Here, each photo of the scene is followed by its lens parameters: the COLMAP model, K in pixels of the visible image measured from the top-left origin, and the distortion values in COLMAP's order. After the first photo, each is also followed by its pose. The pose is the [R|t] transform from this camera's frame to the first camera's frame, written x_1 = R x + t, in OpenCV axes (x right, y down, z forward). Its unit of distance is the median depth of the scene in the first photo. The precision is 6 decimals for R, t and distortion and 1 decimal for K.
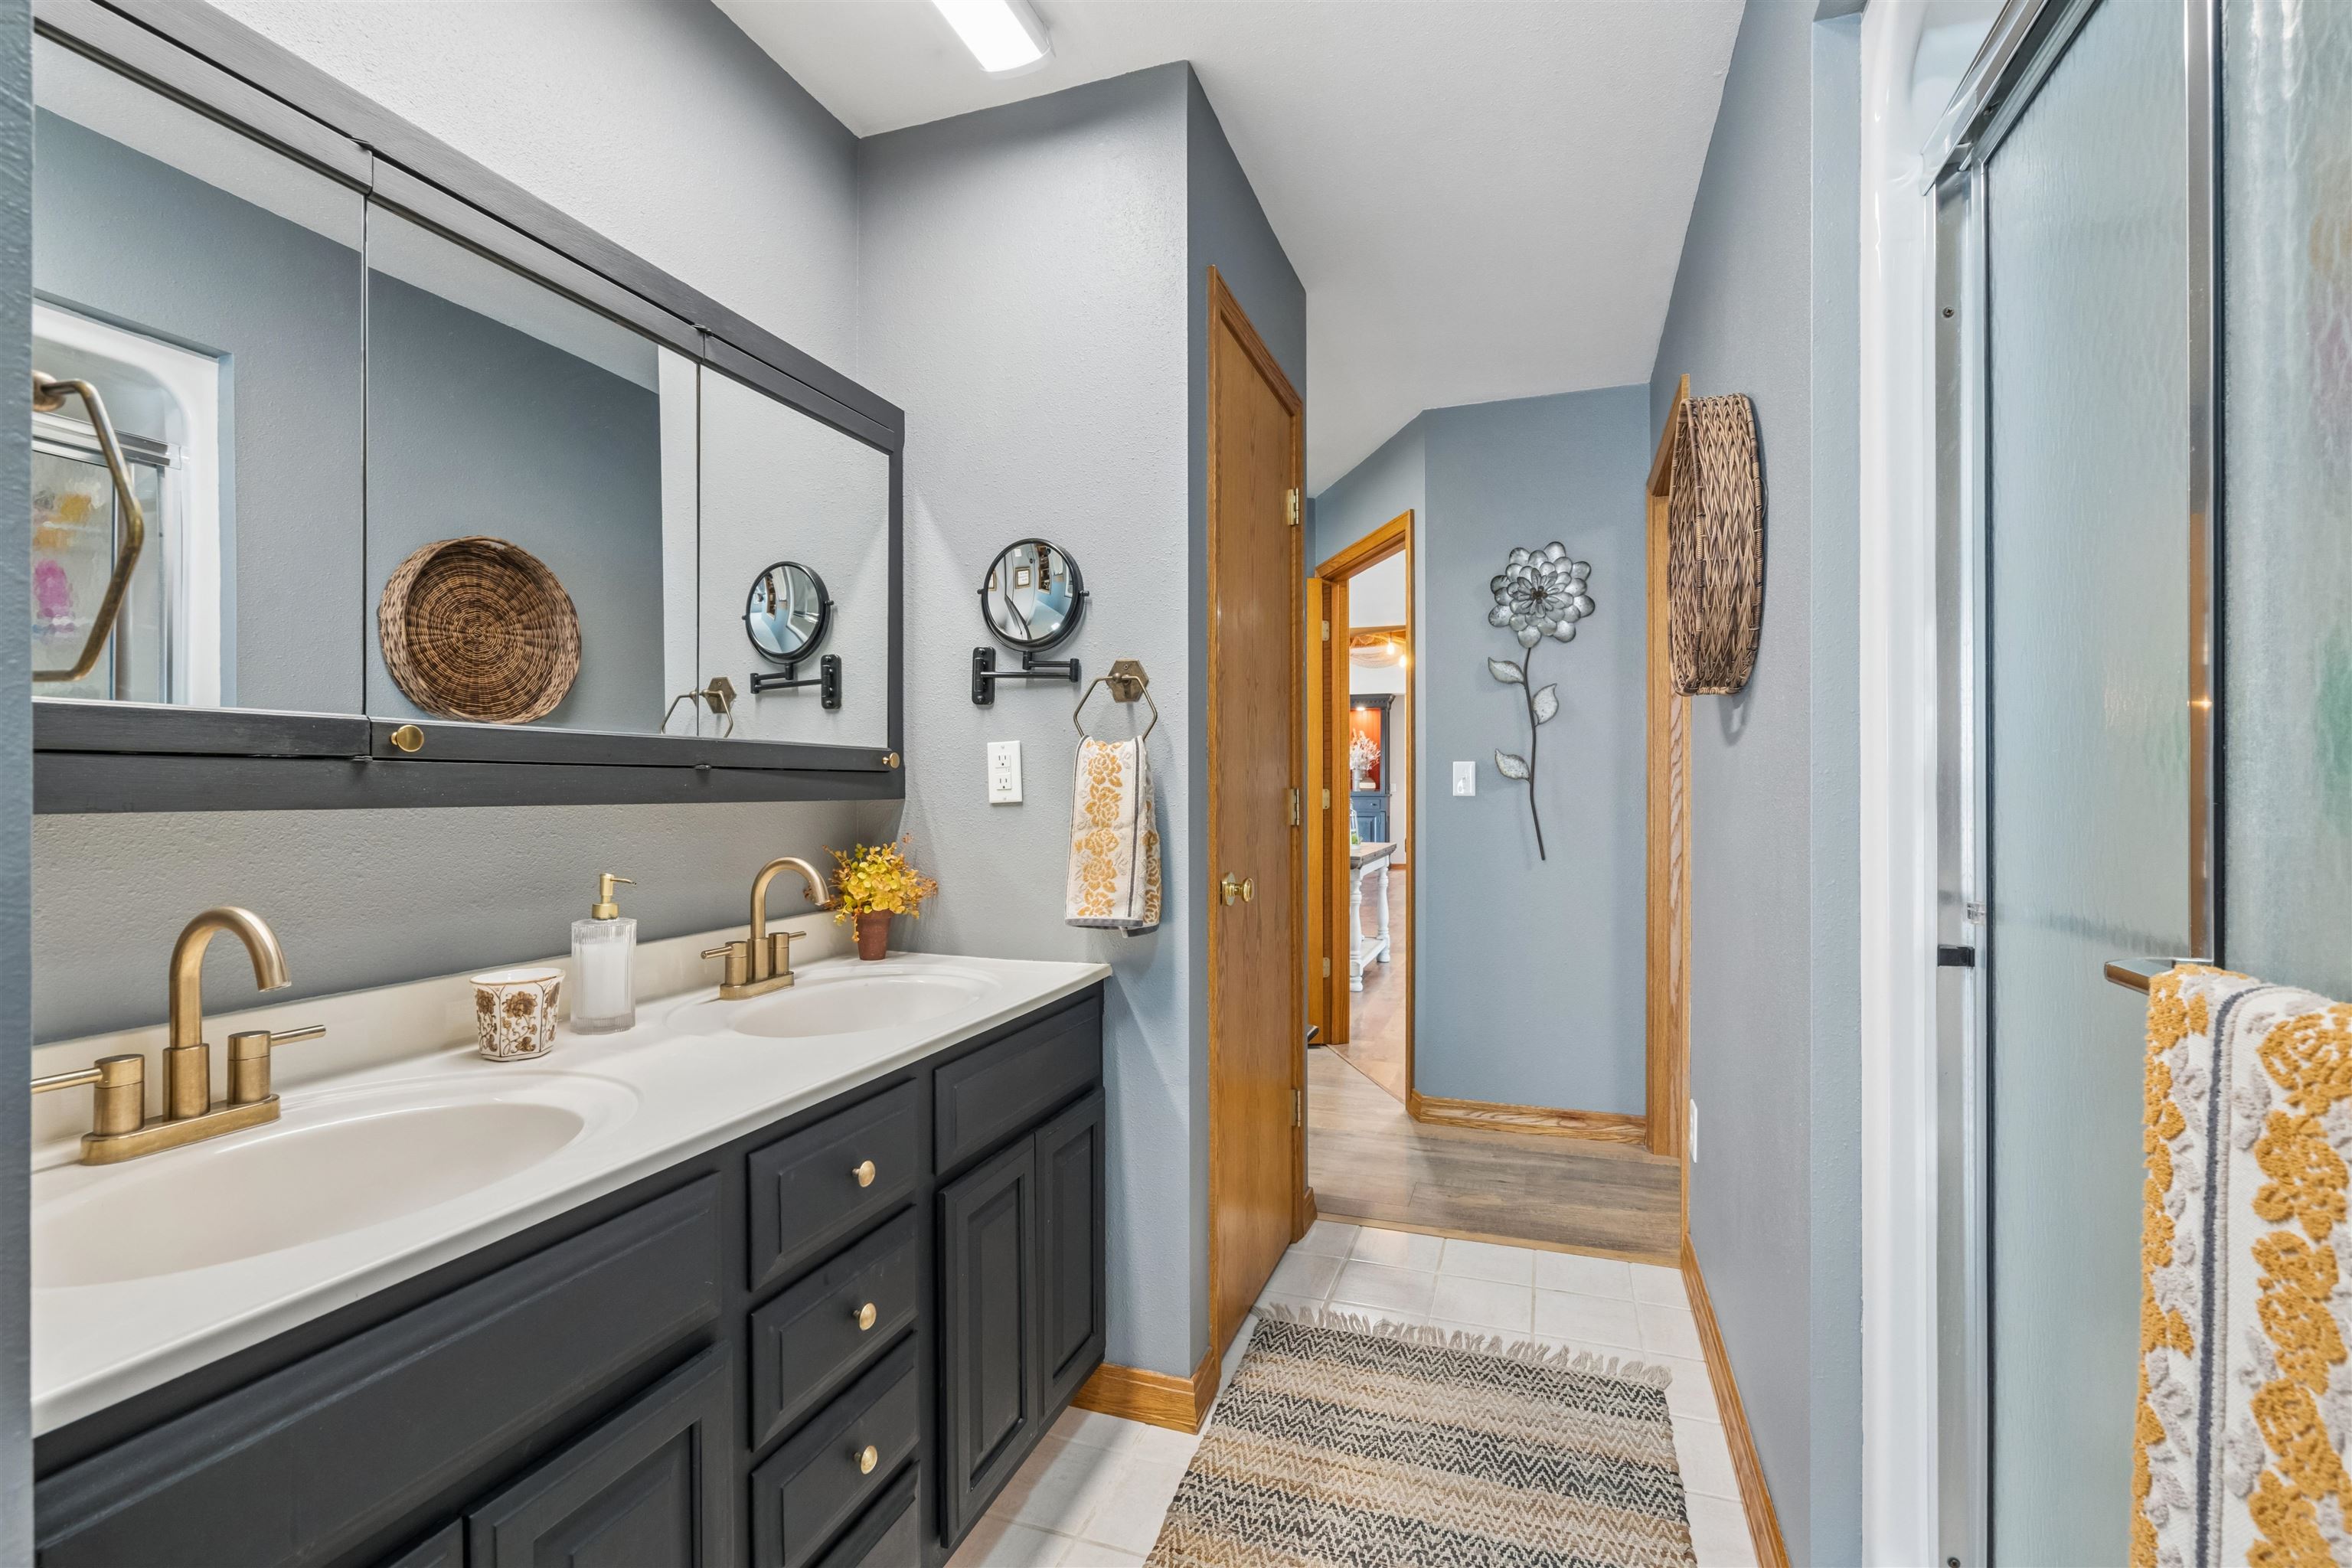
lens RADIAL K [[1064.4, 0, 1183.4], [0, 1064.4, 785.6], [0, 0, 1]] dist [-0.001157, 0.000602]
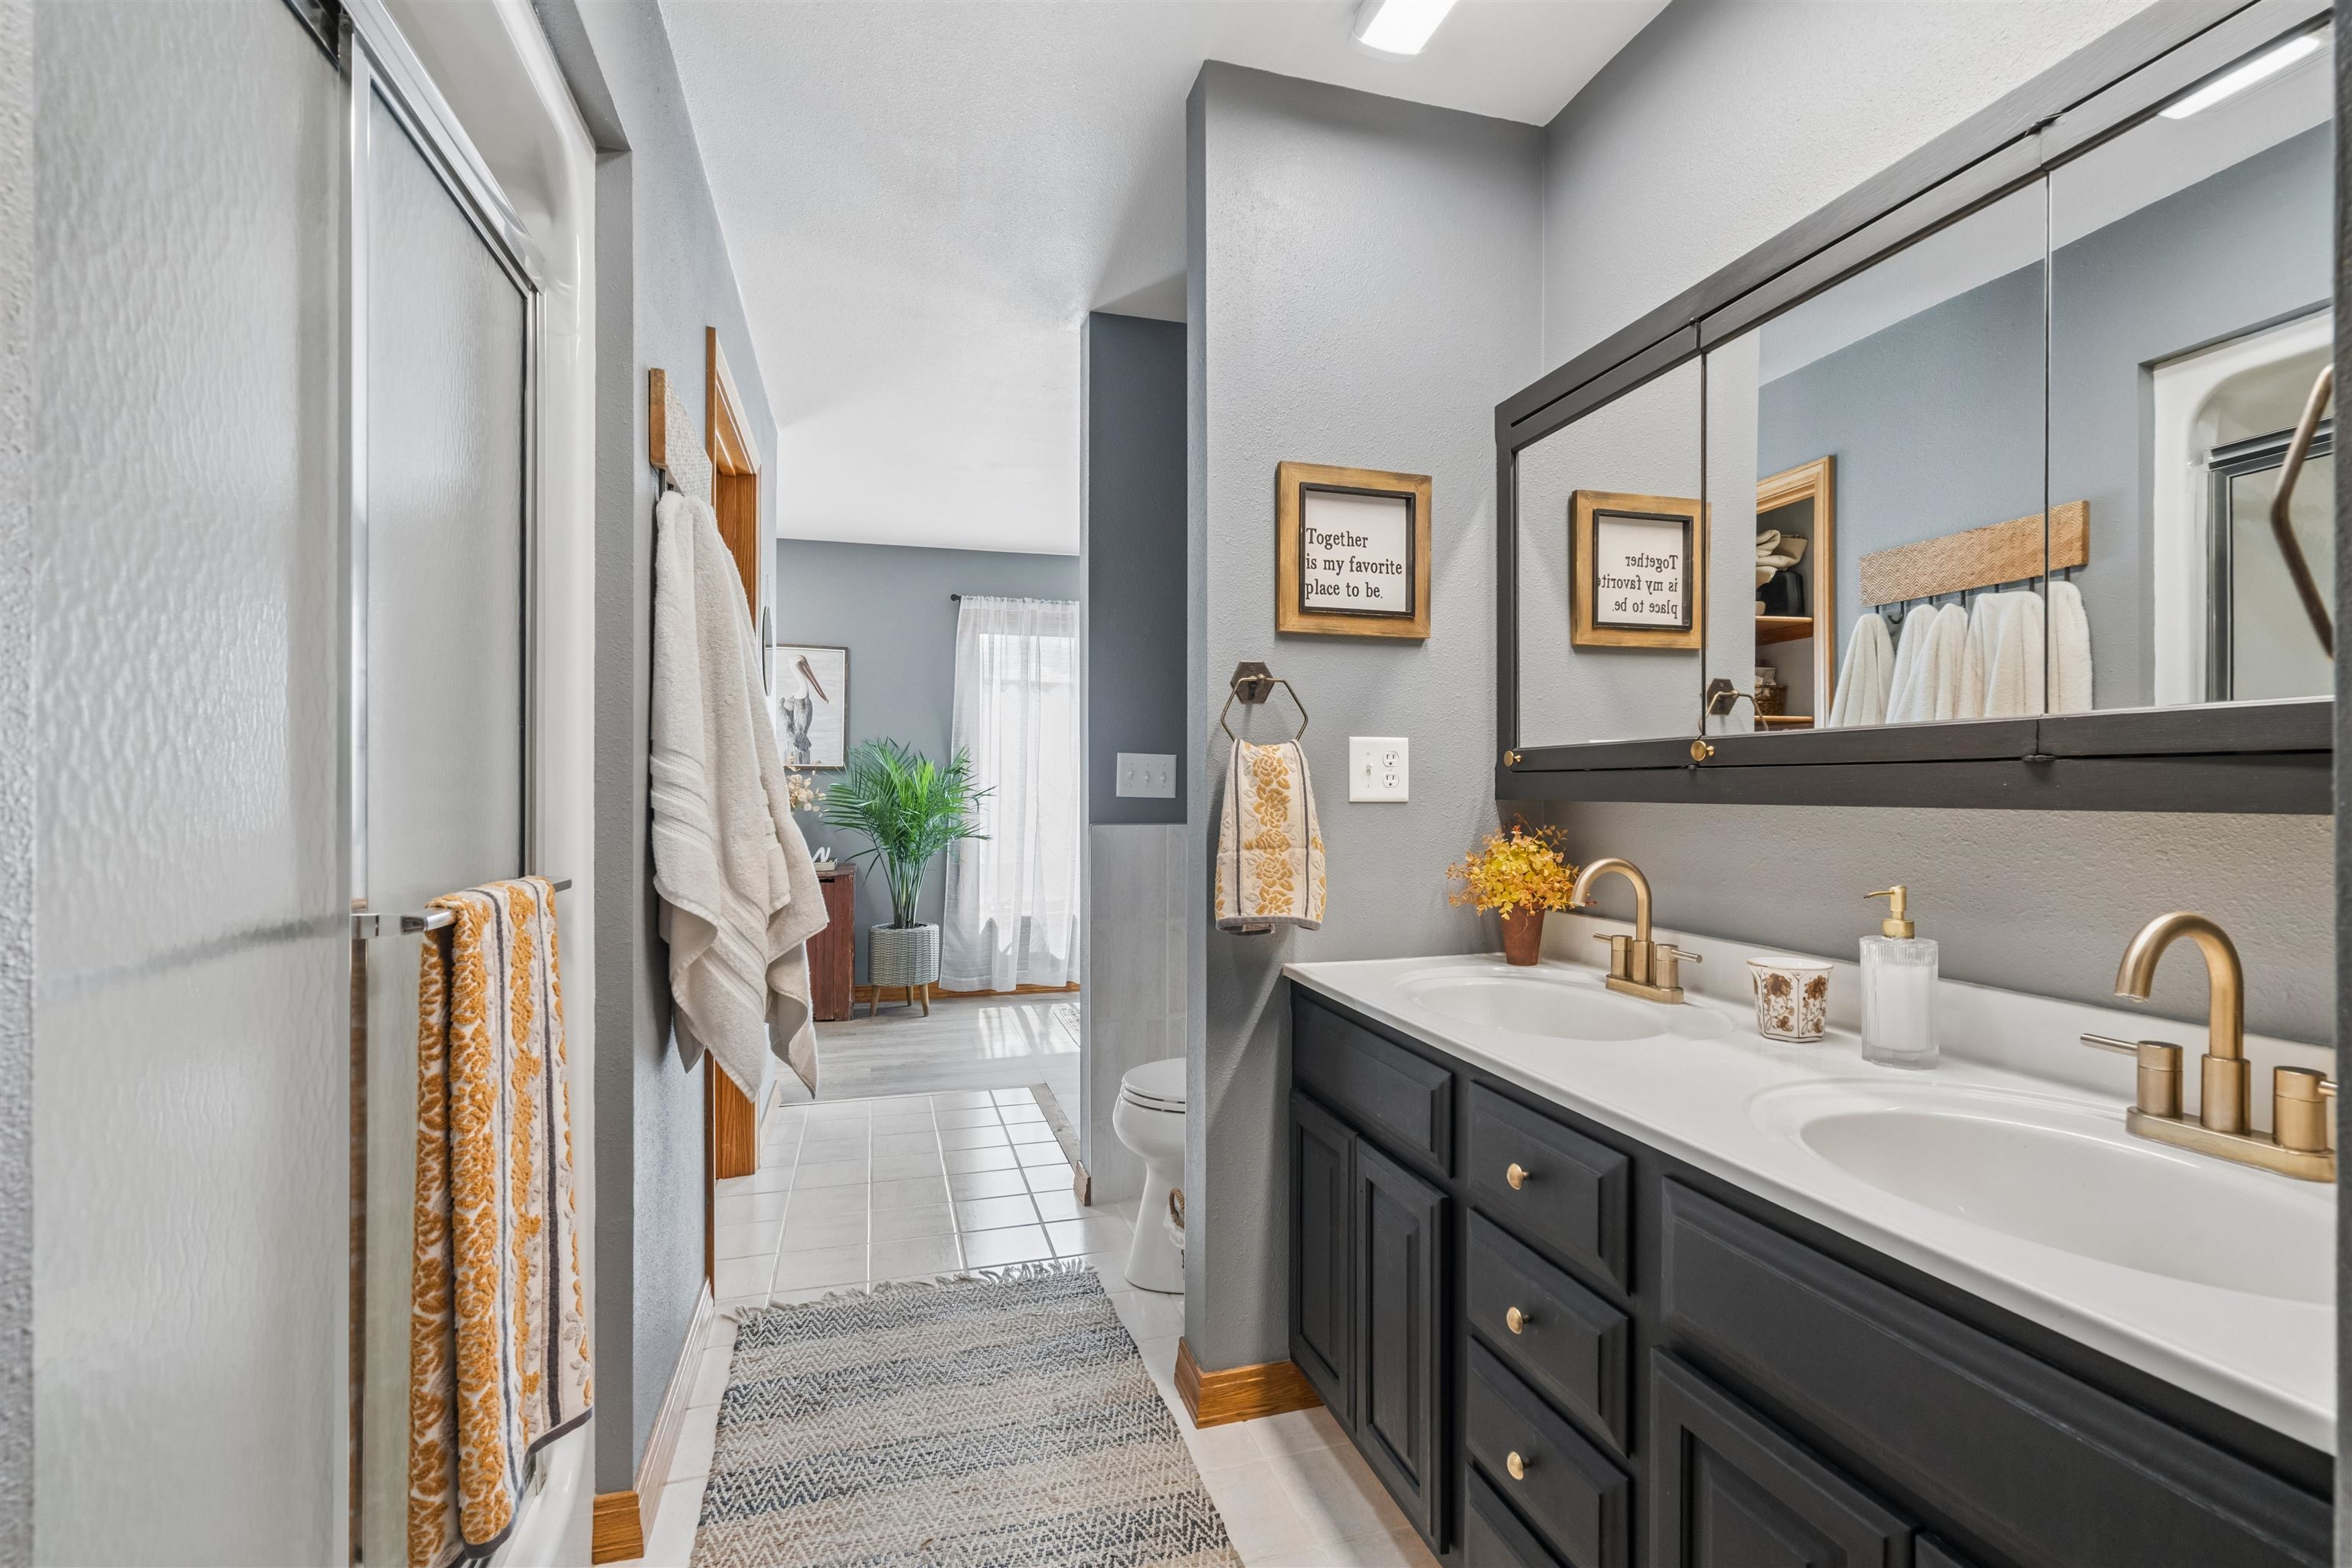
lens RADIAL K [[1064.4, 0, 1183.4], [0, 1064.4, 785.6], [0, 0, 1]] dist [-0.001157, 0.000602]
pose [[-0.818439, 0.001312, -0.574592, 0.478203], [0.005777, 0.999966, -0.005945, 0.003051], [0.574564, -0.008185, -0.818419, 1.478479]]
